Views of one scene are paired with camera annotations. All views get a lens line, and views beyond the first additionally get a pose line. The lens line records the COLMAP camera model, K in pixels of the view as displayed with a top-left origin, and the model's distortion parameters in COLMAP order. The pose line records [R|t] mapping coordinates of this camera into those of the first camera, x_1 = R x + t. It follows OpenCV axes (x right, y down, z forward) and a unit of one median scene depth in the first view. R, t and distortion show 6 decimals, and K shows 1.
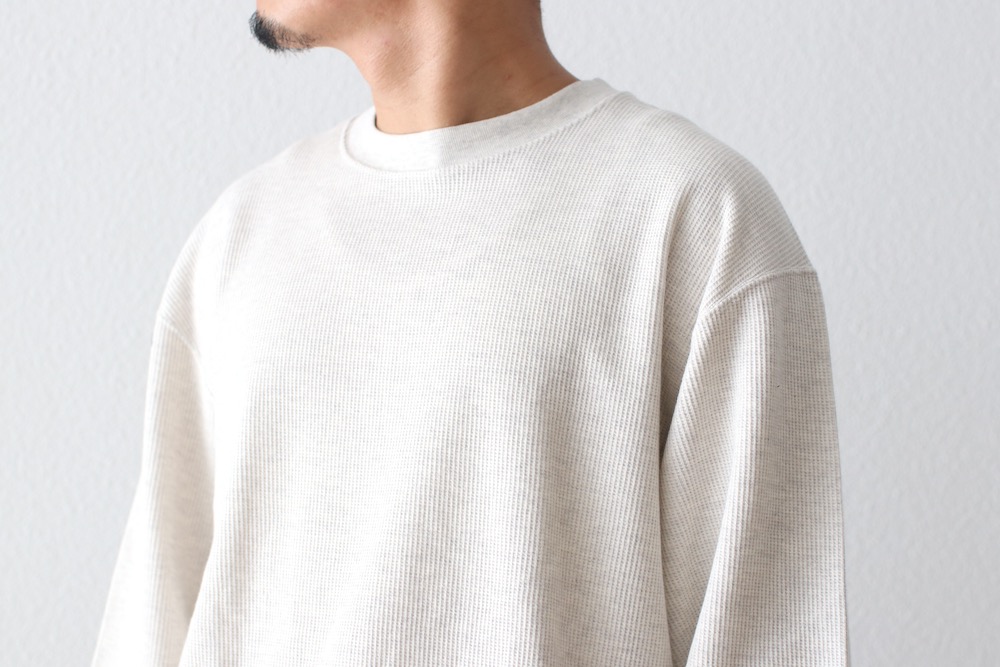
lens RADIAL K [[2643.3, 0, 500.0], [0, 2643.3, 333.5], [0, 0, 1]] dist [-0.141719, -0.686306]
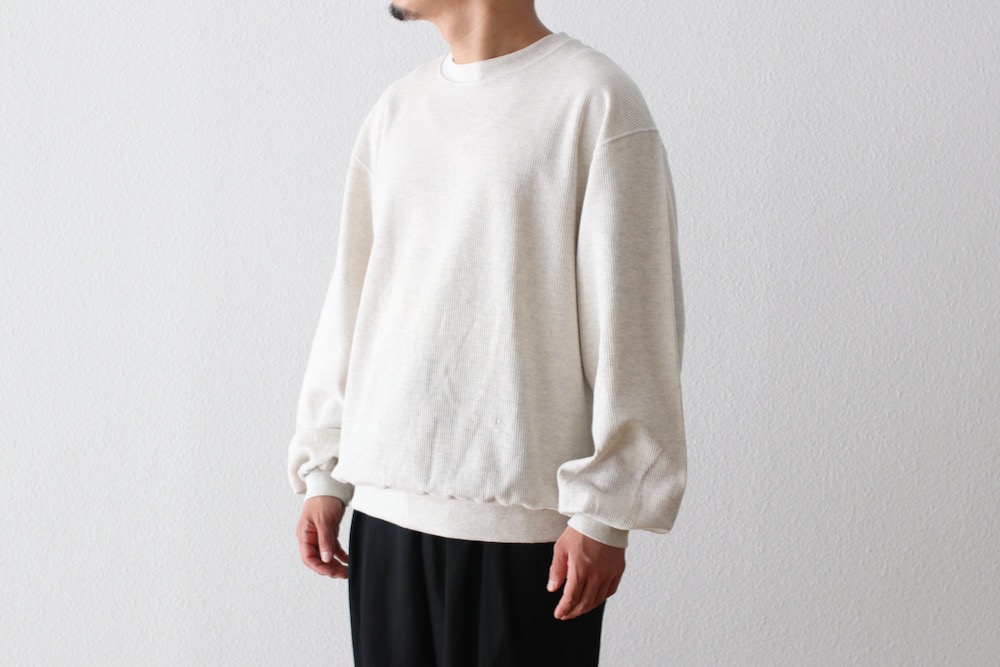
lens RADIAL K [[2643.3, 0, 500.0], [0, 2643.3, 333.5], [0, 0, 1]] dist [-0.141719, -0.686306]
pose [[0.983401, 0.010303, -0.181154, 0.358091], [0.002172, 0.997646, 0.068533, -0.007719], [0.181434, -0.067789, 0.981064, -0.985494]]
